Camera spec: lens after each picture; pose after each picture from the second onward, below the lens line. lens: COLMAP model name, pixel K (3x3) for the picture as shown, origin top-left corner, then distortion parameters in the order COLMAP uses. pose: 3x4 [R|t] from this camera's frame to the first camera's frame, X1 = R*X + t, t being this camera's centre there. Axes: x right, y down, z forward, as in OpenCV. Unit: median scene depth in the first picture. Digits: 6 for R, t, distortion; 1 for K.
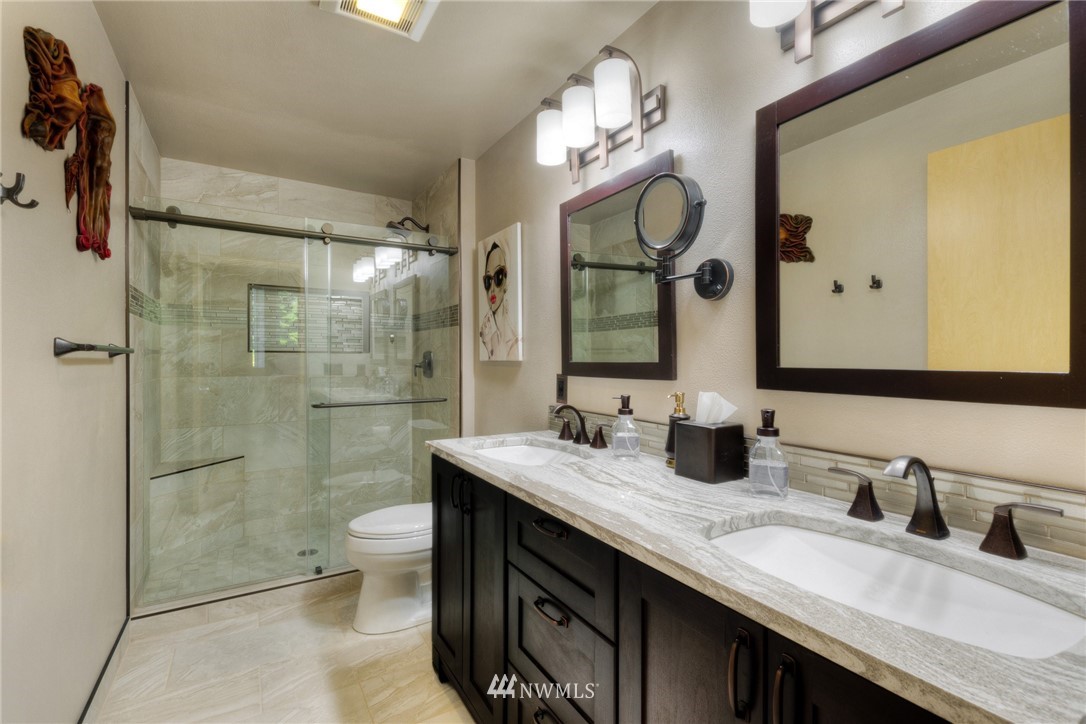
lens RADIAL K [[490.5, 0, 540.7], [0, 490.5, 357.5], [0, 0, 1]] dist [0.001015, 0.000337]
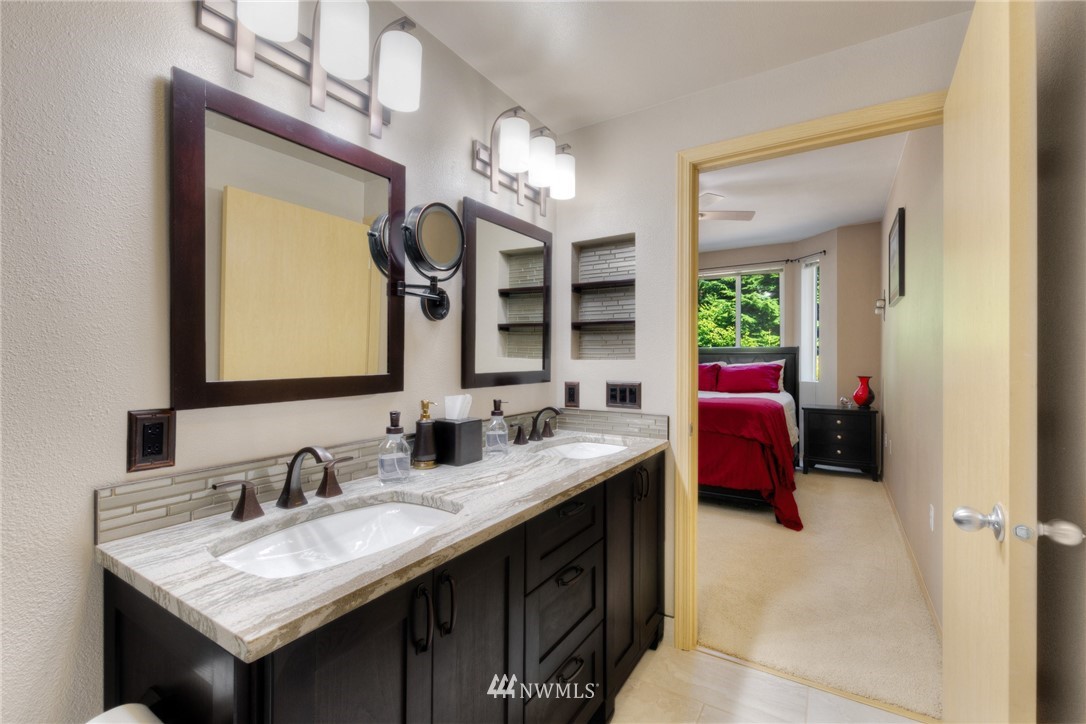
lens RADIAL K [[472.3, 0, 543.0], [0, 472.3, 362.0], [0, 0, 1]] dist [-0.000801, 0.000049]
pose [[-0.449496, 0.005241, 0.893267, -0.749063], [0.012583, 0.999921, 0.000465, -0.011279], [-0.893193, 0.011449, -0.449527, 1.179739]]
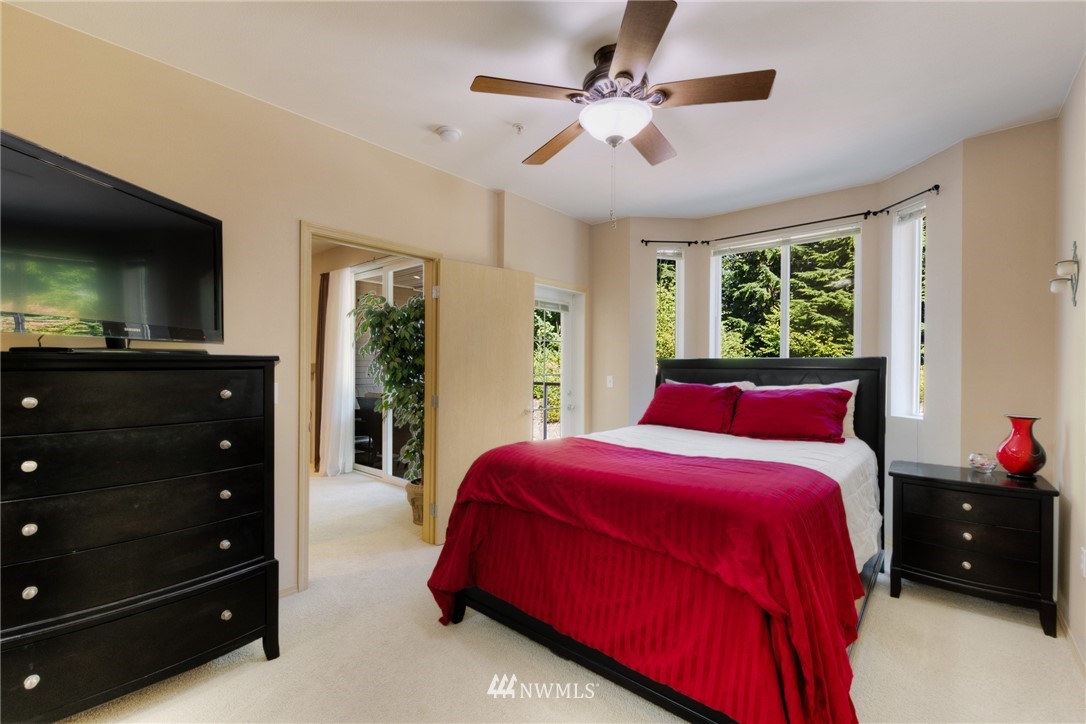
lens RADIAL K [[469.6, 0, 545.0], [0, 469.6, 366.8], [0, 0, 1]] dist [-0.001438, -0.000150]
pose [[-0.310936, 0.003984, 0.950423, -0.566975], [0.003772, 0.999989, -0.002958, -0.021676], [-0.950423, 0.002666, -0.310947, 0.900479]]
